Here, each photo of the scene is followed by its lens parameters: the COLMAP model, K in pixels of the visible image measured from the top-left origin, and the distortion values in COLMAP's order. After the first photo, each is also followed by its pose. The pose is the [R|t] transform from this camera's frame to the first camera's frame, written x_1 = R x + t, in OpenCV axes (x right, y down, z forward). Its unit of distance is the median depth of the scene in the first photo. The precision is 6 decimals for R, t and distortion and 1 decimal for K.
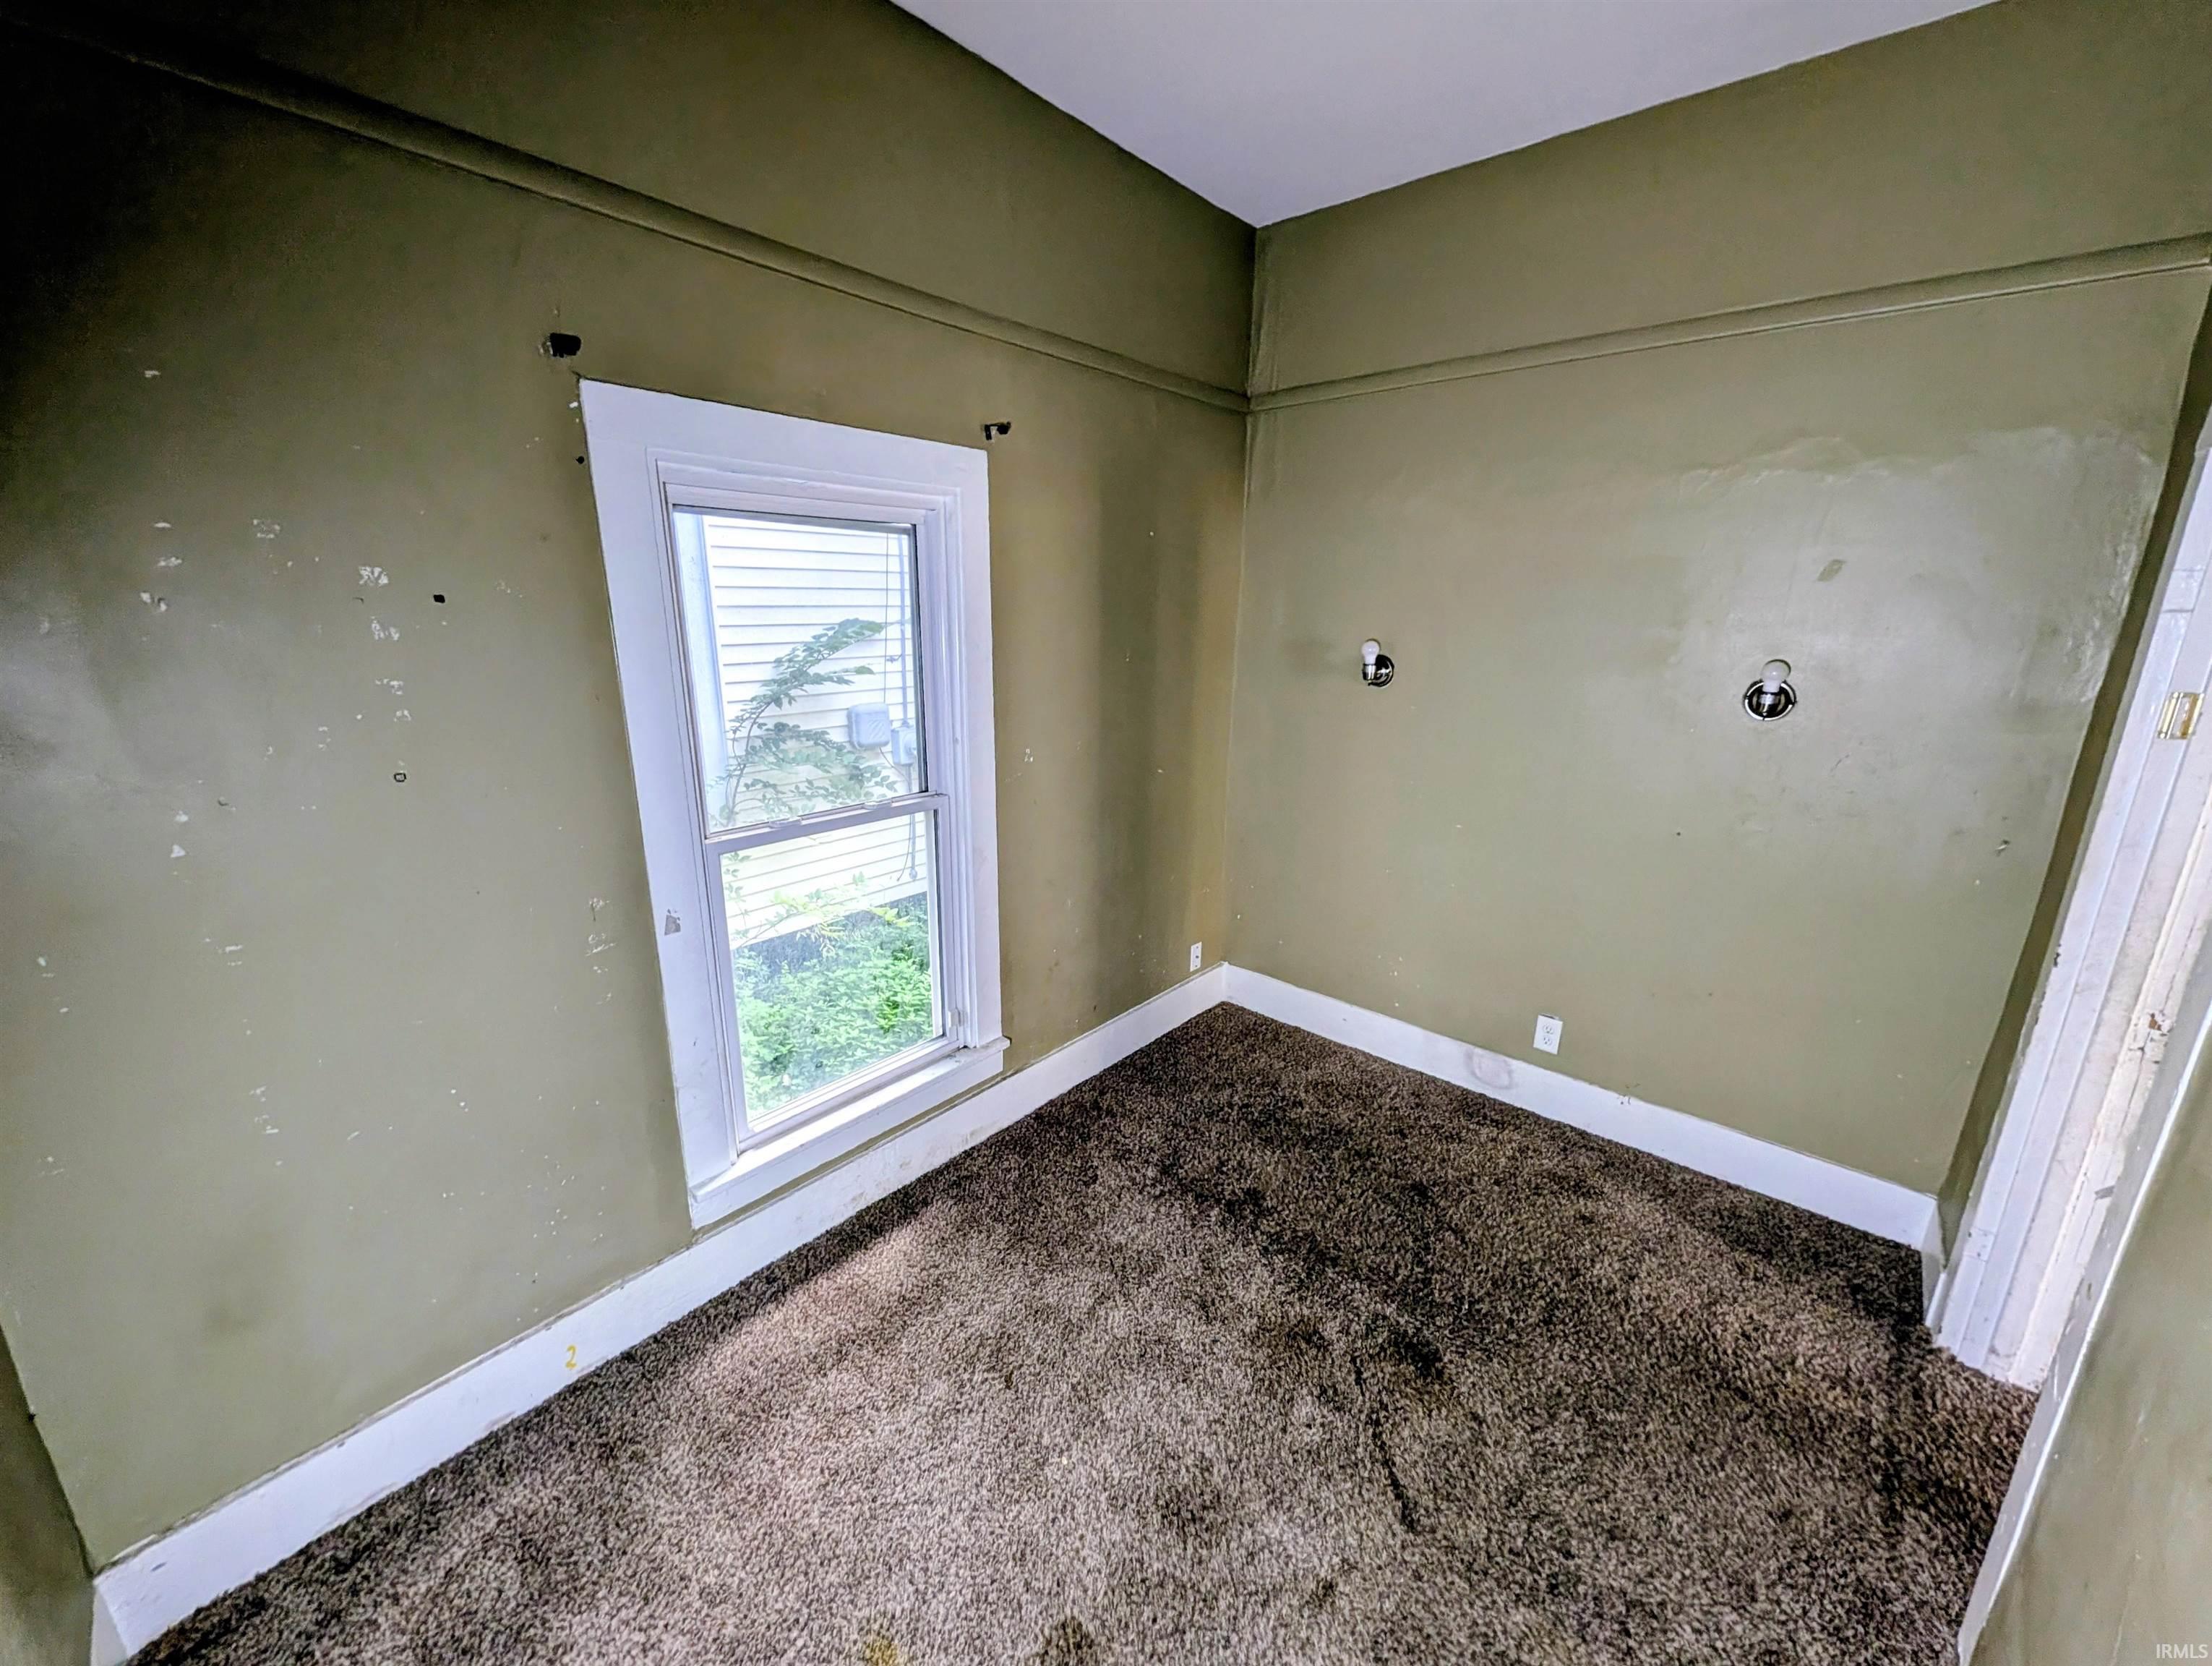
lens RADIAL K [[856.9, 0, 1095.8], [0, 856.9, 832.7], [0, 0, 1]] dist [-0.000811, 0.000257]
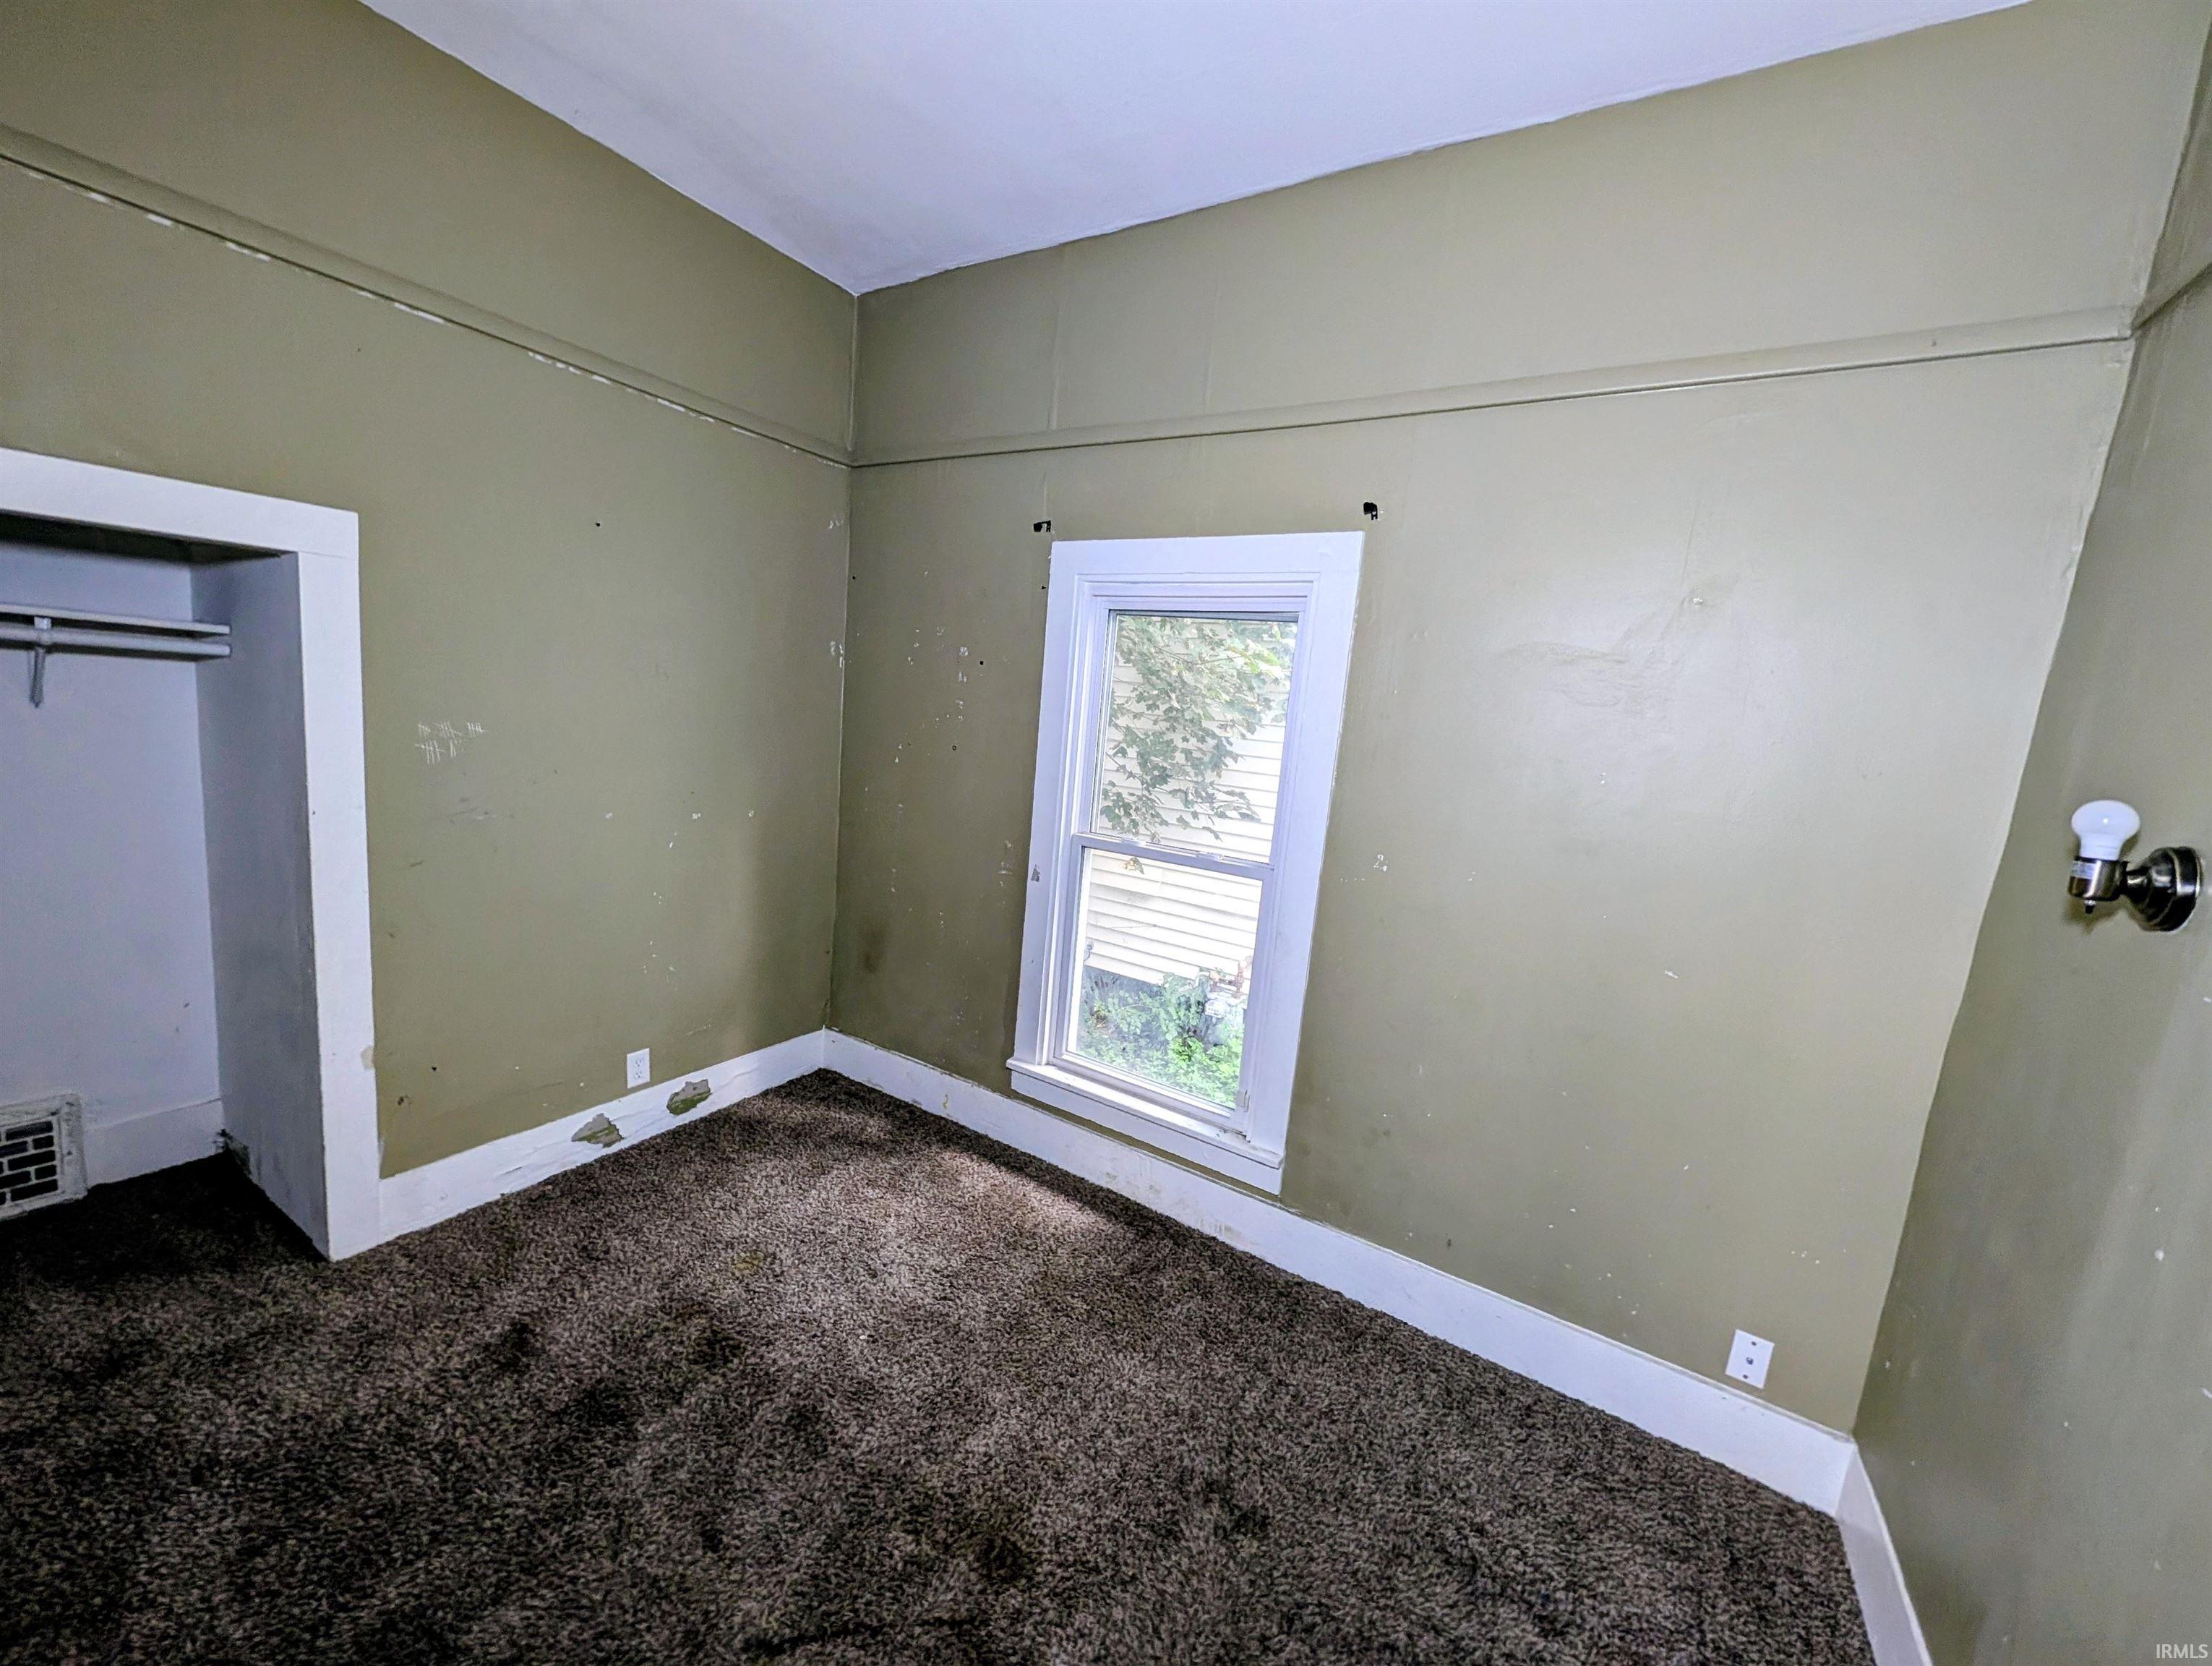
lens RADIAL K [[856.9, 0, 1095.8], [0, 856.9, 832.7], [0, 0, 1]] dist [-0.000811, 0.000257]
pose [[0.142798, 0.146000, -0.978924, 0.837394], [-0.335773, 0.937552, 0.090850, -0.115711], [0.931056, 0.315723, 0.182903, 0.663646]]
